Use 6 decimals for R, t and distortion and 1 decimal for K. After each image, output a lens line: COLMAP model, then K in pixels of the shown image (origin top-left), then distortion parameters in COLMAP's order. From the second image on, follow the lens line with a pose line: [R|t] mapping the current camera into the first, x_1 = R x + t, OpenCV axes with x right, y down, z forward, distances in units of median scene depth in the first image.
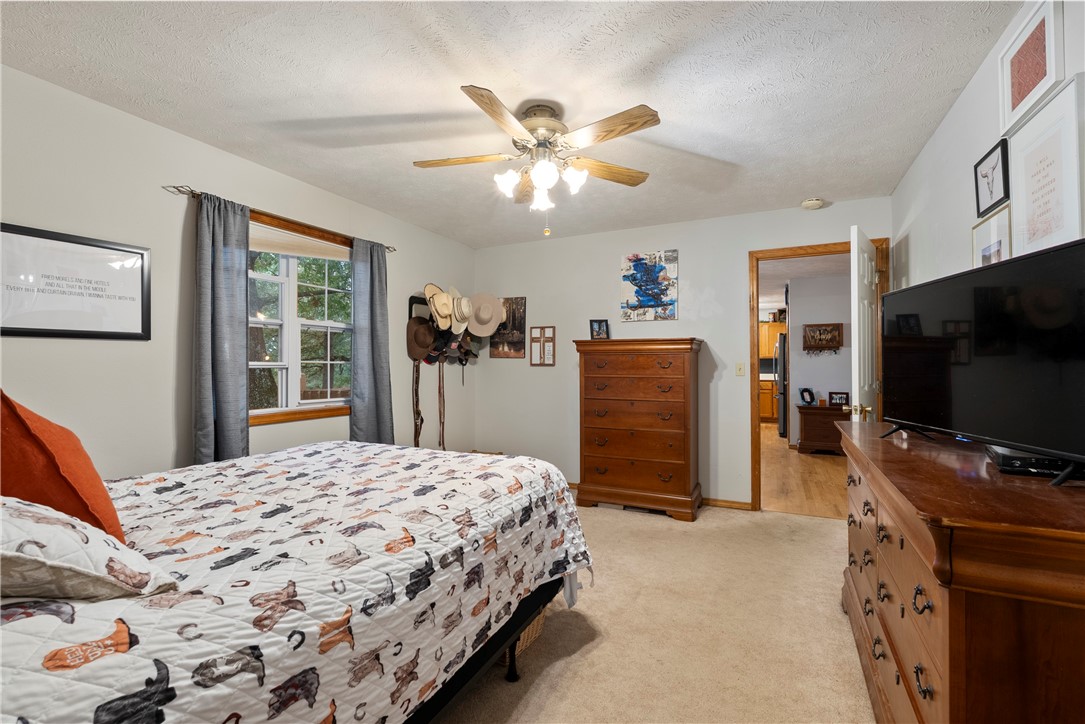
lens RADIAL K [[480.2, 0, 541.9], [0, 480.2, 363.0], [0, 0, 1]] dist [-0.003036, -0.000368]
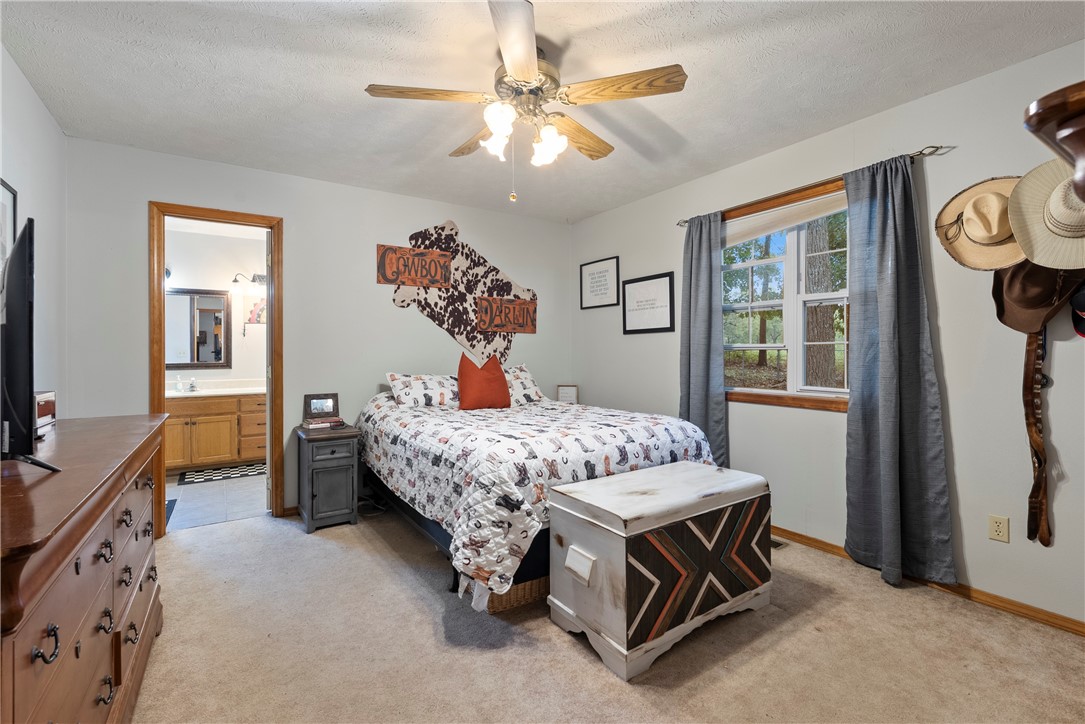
lens RADIAL K [[480.2, 0, 541.9], [0, 480.2, 363.0], [0, 0, 1]] dist [-0.003036, -0.000368]
pose [[-0.508691, 0.025423, -0.860574, 0.599692], [0.010819, 0.999674, 0.023137, 0.010548], [0.860881, 0.002459, -0.508800, 1.188487]]
